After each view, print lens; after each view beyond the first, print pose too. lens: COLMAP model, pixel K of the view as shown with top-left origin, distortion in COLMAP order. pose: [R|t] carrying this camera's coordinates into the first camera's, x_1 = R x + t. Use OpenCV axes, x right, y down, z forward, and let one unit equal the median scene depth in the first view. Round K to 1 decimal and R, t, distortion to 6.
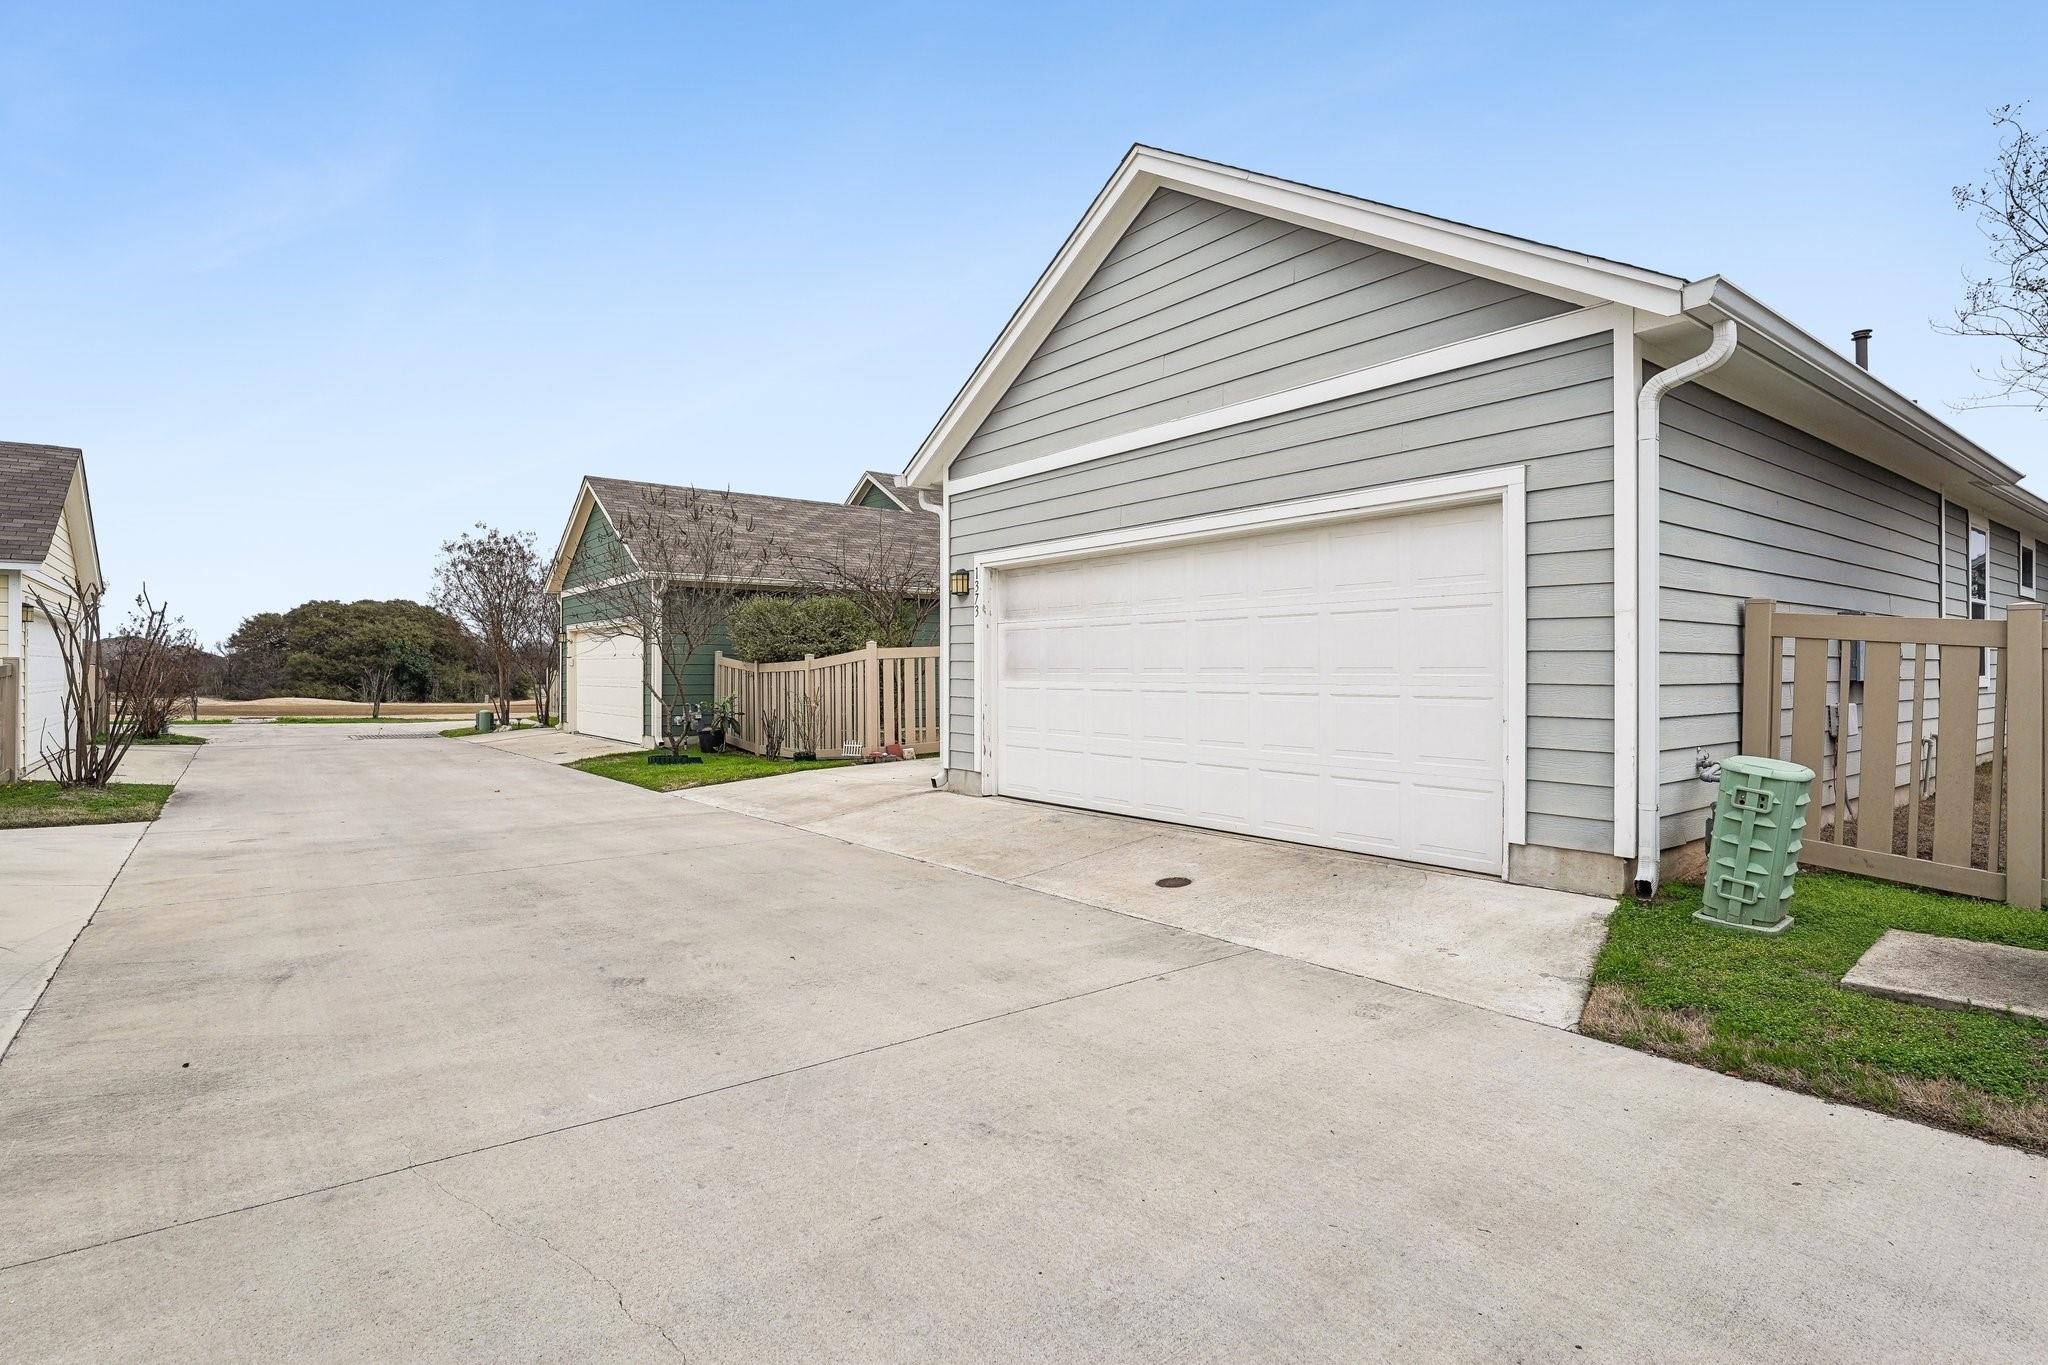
lens RADIAL K [[1014.0, 0, 1024.7], [0, 1014.0, 679.8], [0, 0, 1]] dist [0.000309, 0.000047]
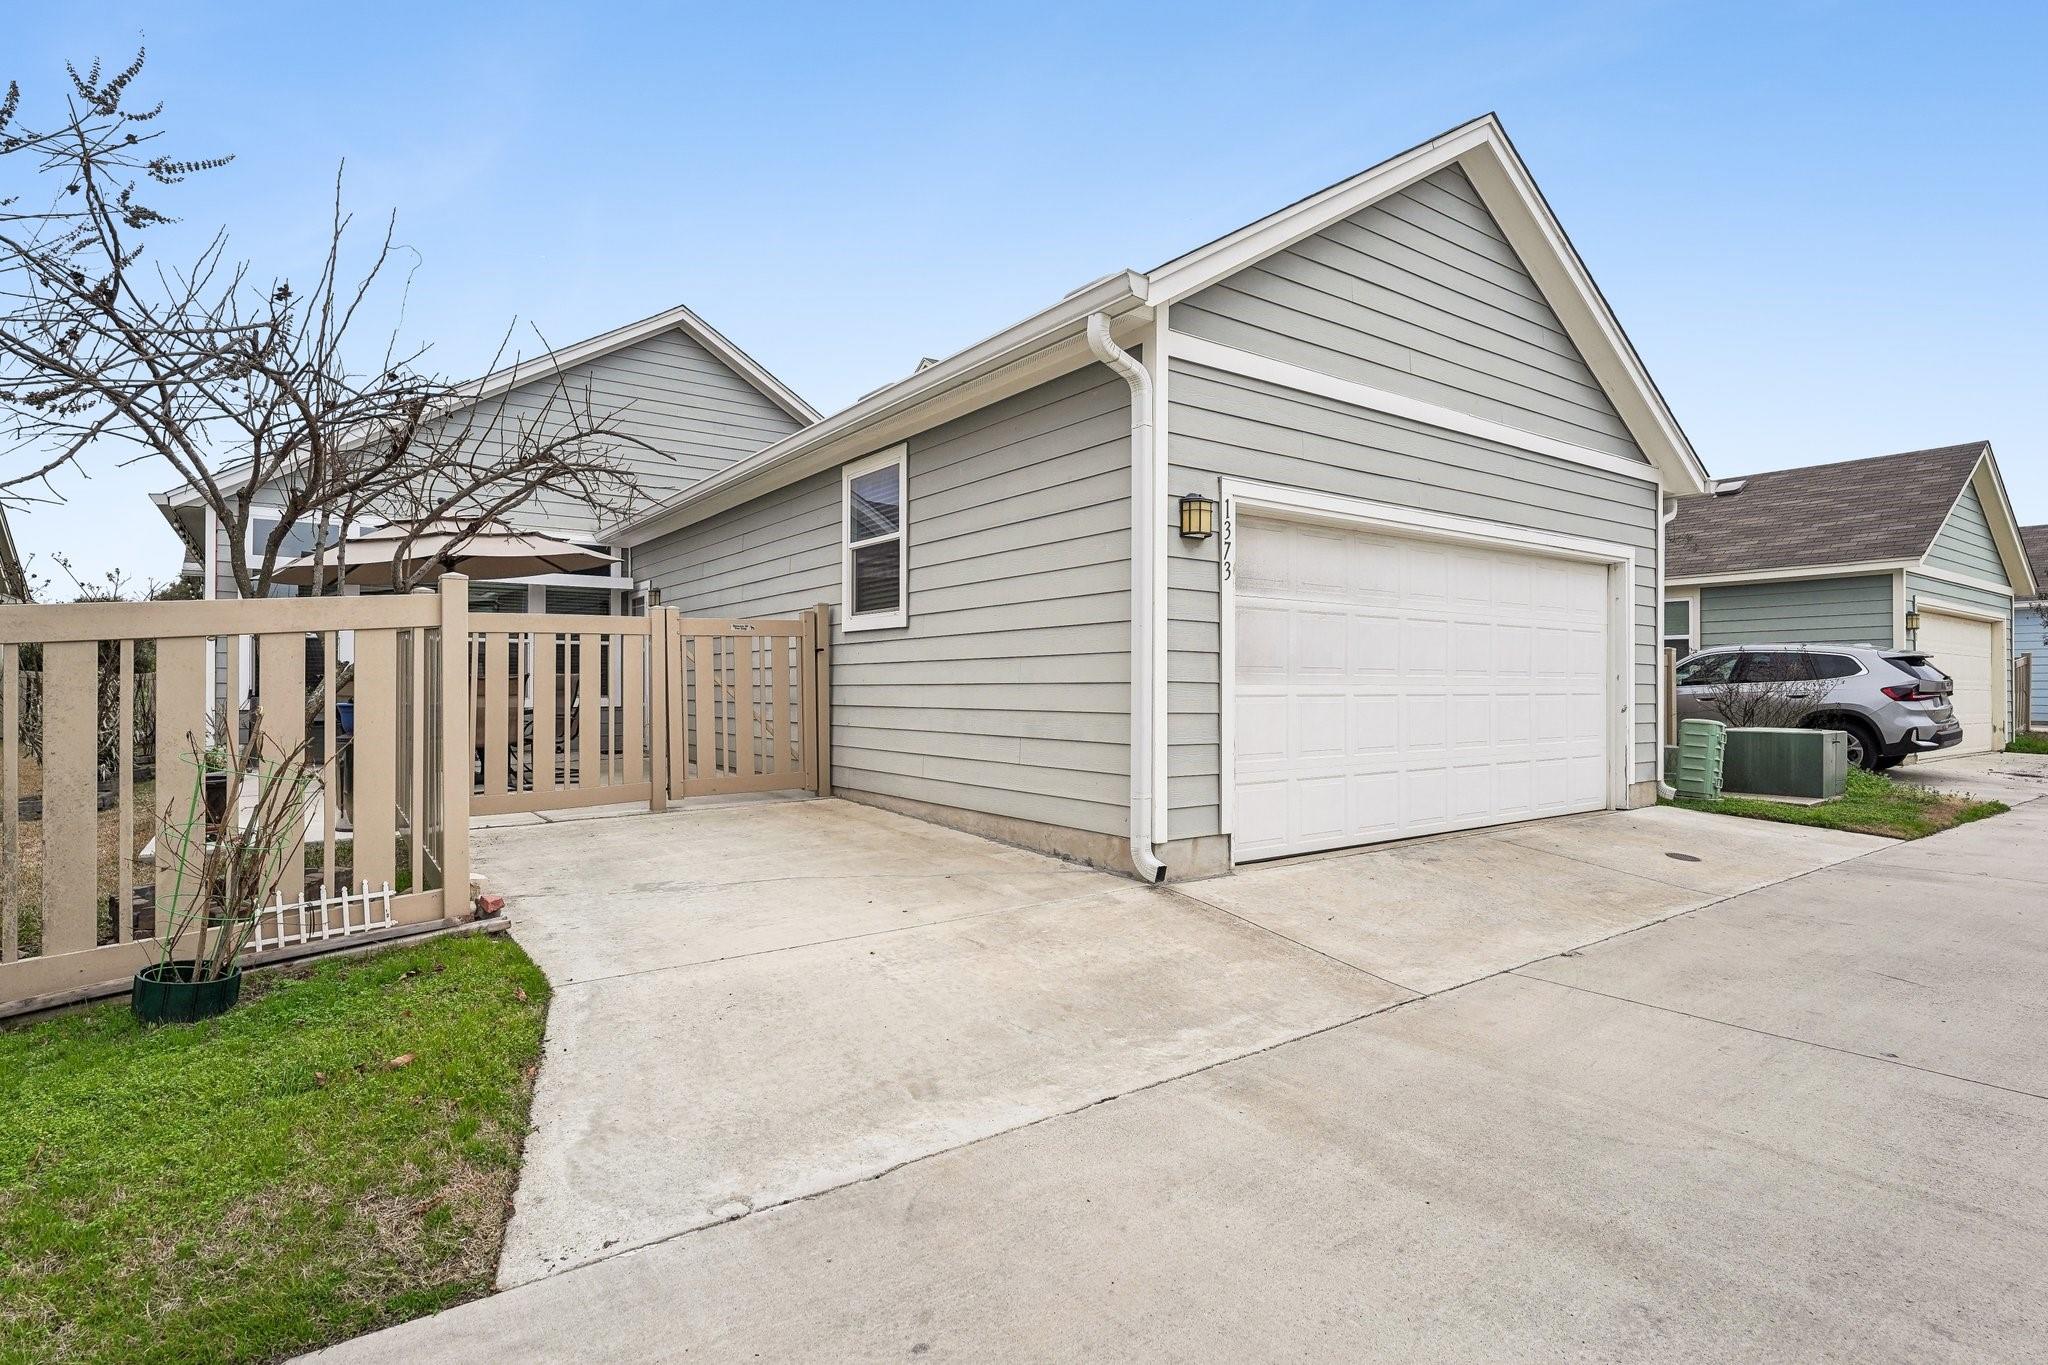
lens RADIAL K [[1014.0, 0, 1024.7], [0, 1014.0, 679.8], [0, 0, 1]] dist [0.000309, 0.000047]
pose [[0.033645, 0.004766, 0.999422, -0.691149], [0.004413, 0.999978, -0.004917, 0.000435], [-0.999424, 0.004576, 0.033624, 1.150855]]
